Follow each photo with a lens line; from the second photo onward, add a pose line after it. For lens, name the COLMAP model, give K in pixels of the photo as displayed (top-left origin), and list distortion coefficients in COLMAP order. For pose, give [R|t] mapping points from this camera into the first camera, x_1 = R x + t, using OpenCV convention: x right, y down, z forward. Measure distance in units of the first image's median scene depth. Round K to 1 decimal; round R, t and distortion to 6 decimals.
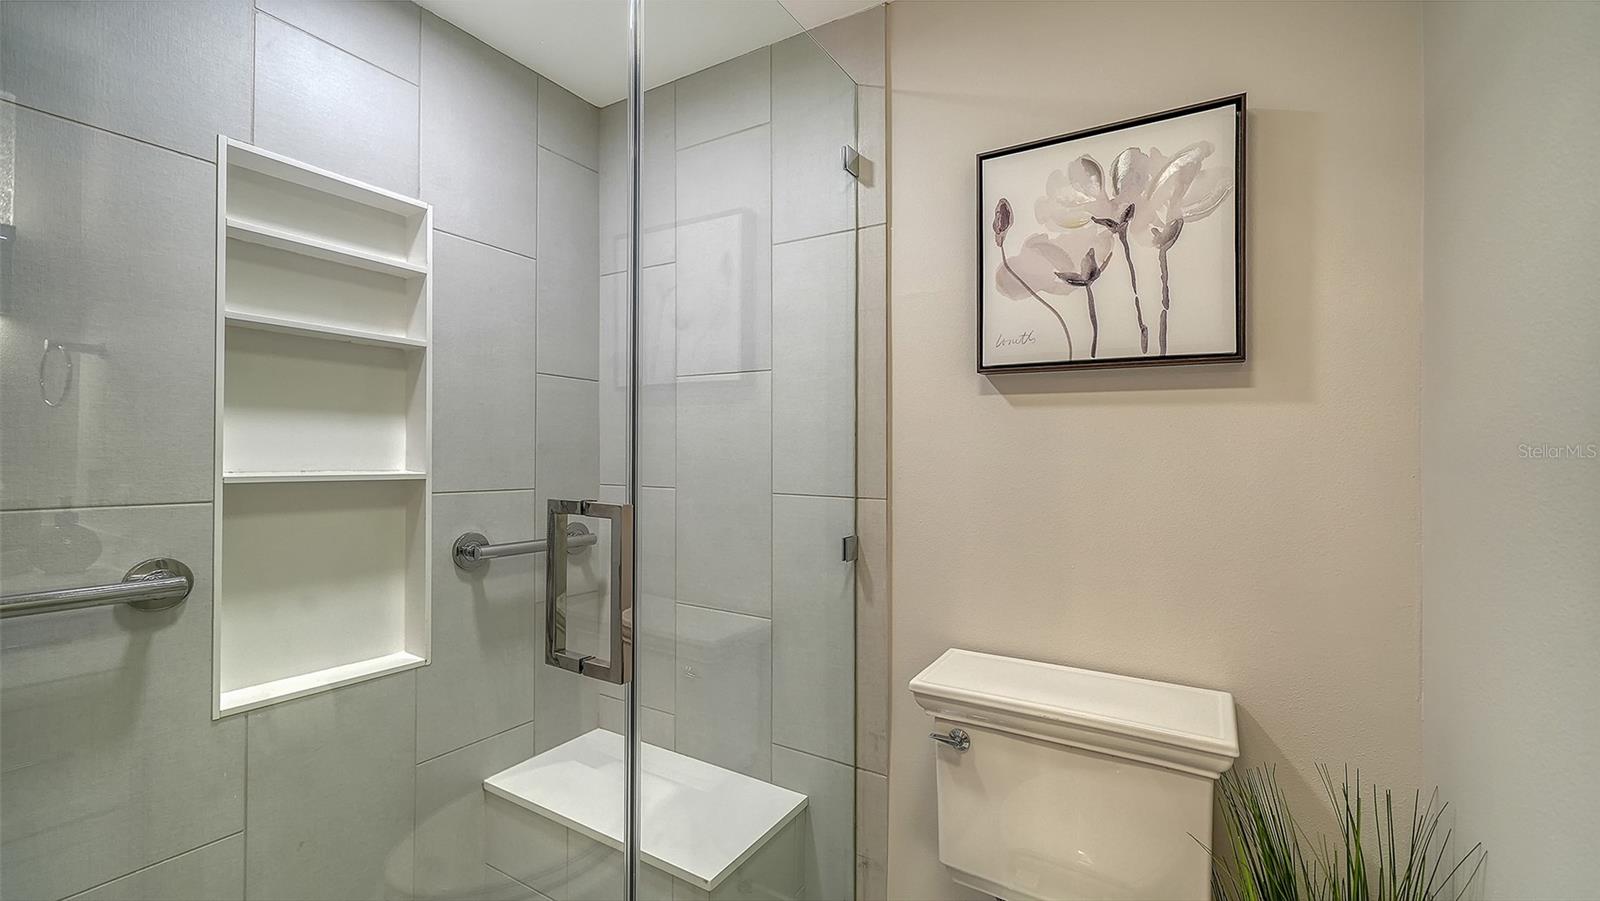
lens RADIAL K [[660.5, 0, 791.9], [0, 660.5, 452.9], [0, 0, 1]] dist [0.002439, 0.000225]
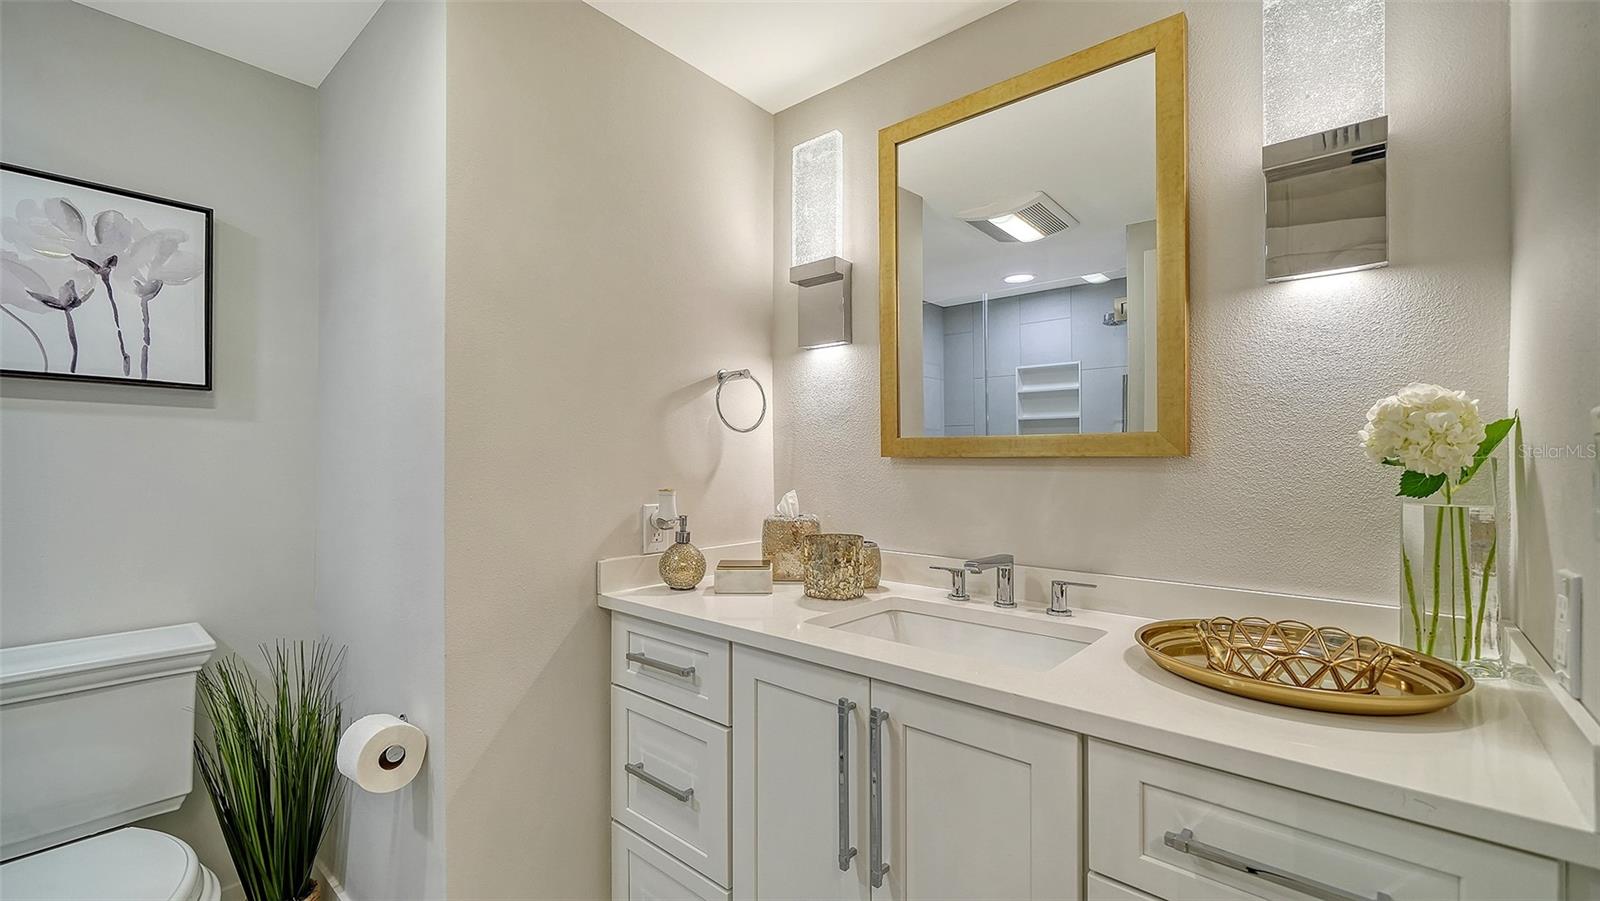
lens RADIAL K [[660.5, 0, 791.7], [0, 660.5, 454.6], [0, 0, 1]] dist [0.002439, 0.000225]
pose [[0.150168, 0.000514, 0.988660, -0.539816], [-0.008283, 0.999965, 0.000739, -0.009564], [-0.988626, -0.008300, 0.150167, -0.465886]]
